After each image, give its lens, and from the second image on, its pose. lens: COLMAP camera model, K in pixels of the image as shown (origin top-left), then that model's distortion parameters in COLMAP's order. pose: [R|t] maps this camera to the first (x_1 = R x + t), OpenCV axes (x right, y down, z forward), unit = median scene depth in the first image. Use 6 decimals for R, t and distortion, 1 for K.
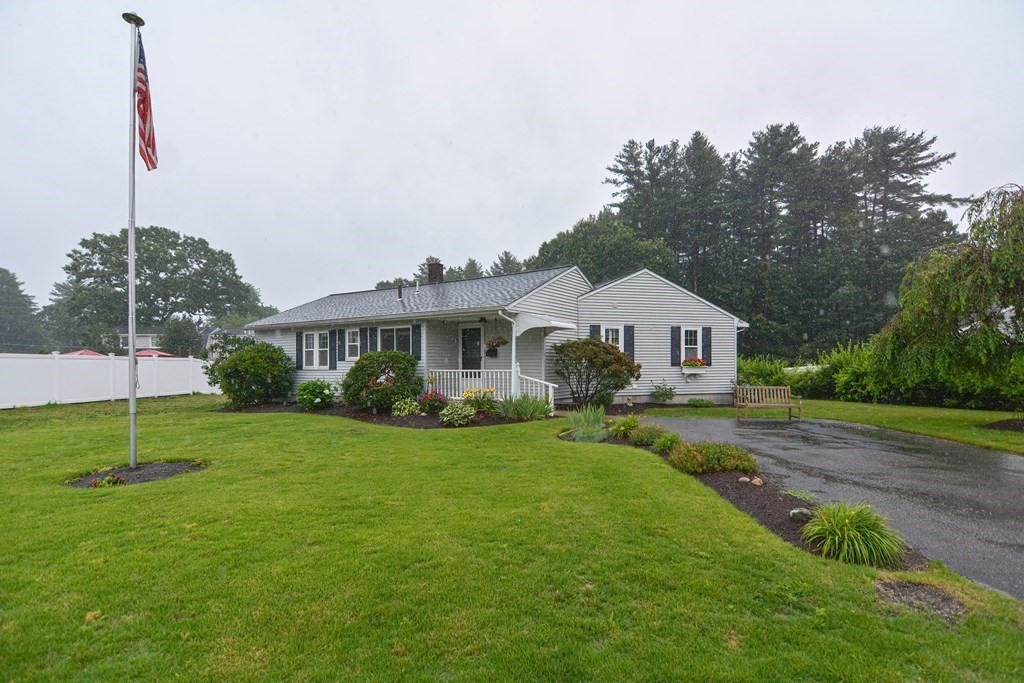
lens RADIAL K [[488.8, 0, 516.4], [0, 488.8, 355.2], [0, 0, 1]] dist [0.001637, -0.007004]
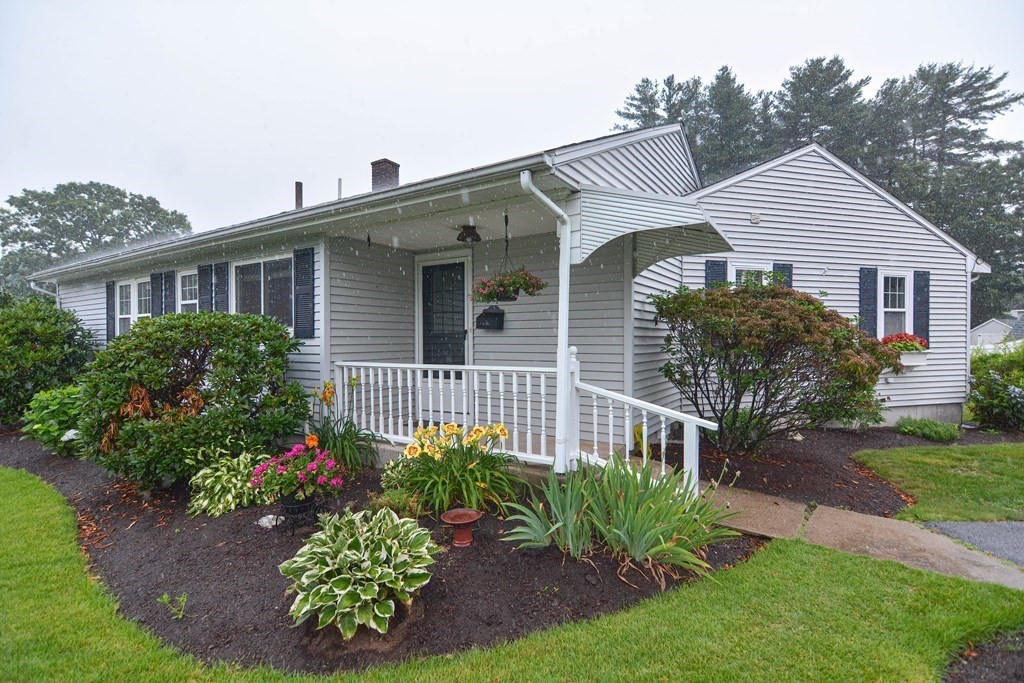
lens RADIAL K [[481.0, 0, 506.7], [0, 481.0, 340.3], [0, 0, 1]] dist [-0.001212, -0.006276]
pose [[0.999993, 0.000549, 0.003614, -0.031235], [-0.000621, 0.999799, 0.020047, 0.003129], [-0.003602, -0.020049, 0.999793, 0.482452]]
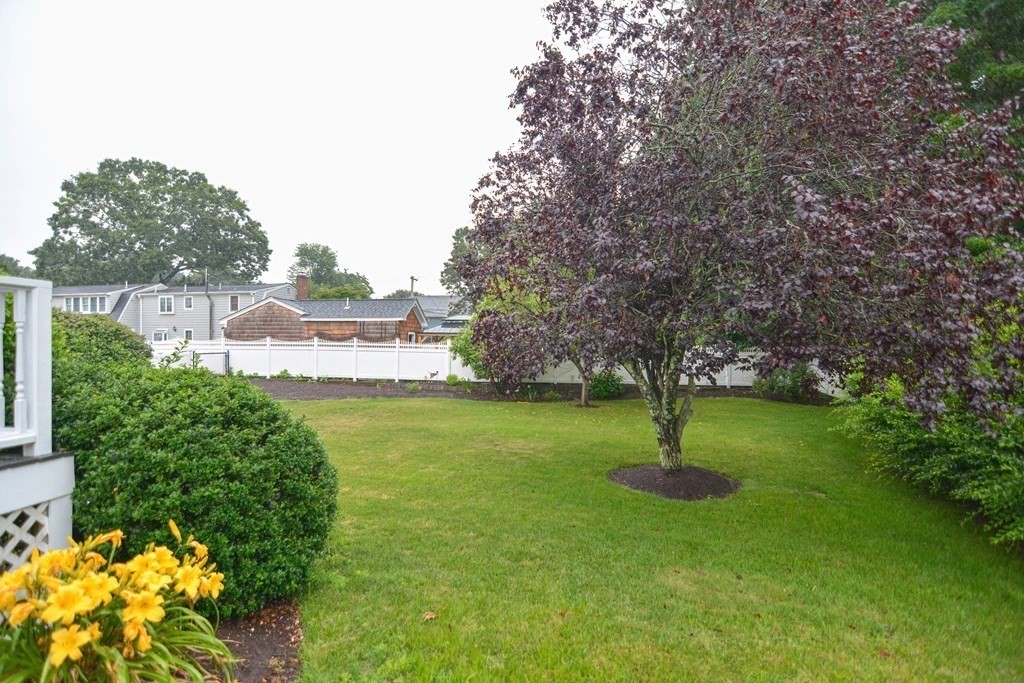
lens RADIAL K [[488.8, 0, 516.4], [0, 488.8, 355.2], [0, 0, 1]] dist [0.001637, -0.007004]
pose [[0.932421, 0.020744, -0.360778, 0.330894], [-0.009022, 0.999376, 0.034145, 0.047547], [0.361261, -0.028582, 0.932026, 1.730941]]
